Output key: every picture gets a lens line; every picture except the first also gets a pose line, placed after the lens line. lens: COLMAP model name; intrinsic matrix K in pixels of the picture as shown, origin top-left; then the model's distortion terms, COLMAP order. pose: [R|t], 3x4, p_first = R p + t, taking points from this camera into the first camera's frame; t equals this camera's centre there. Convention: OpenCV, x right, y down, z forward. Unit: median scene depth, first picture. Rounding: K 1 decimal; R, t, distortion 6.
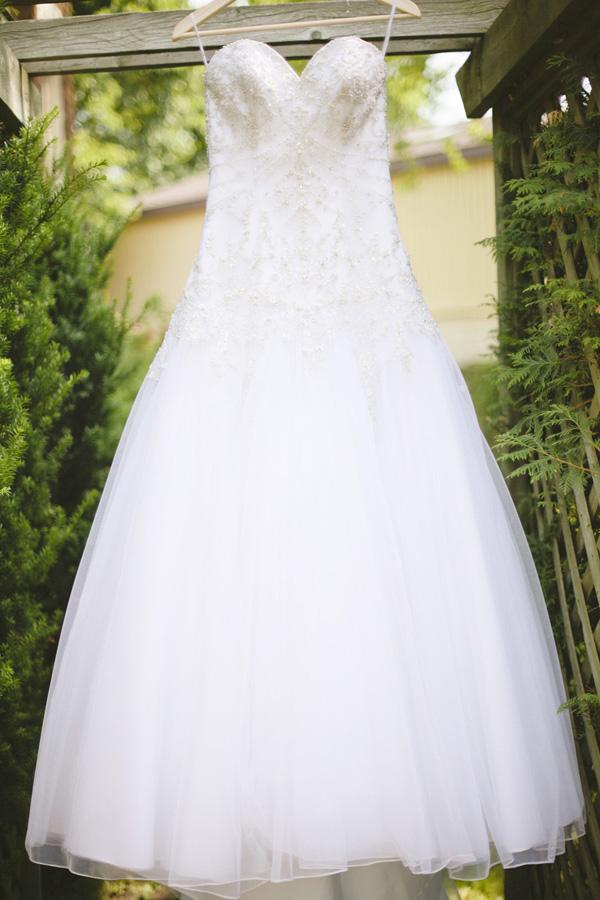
lens RADIAL K [[1318.8, 0, 329.3], [0, 1318.8, 438.9], [0, 0, 1]] dist [-0.252749, 0.000000]
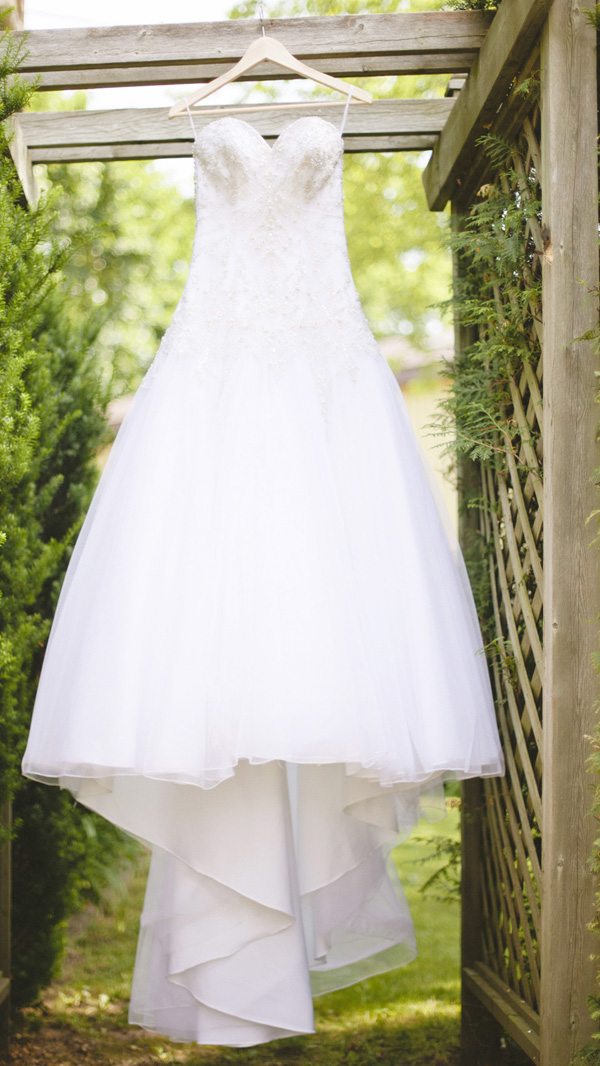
lens RADIAL K [[1743.1, 0, 305.5], [0, 1743.1, 532.6], [0, 0, 1]] dist [-0.363263, 0.000000]
pose [[0.999740, 0.017624, -0.014488, 0.039181], [-0.019219, 0.992770, -0.118486, 0.272684], [0.012295, 0.118734, 0.992850, -0.569201]]
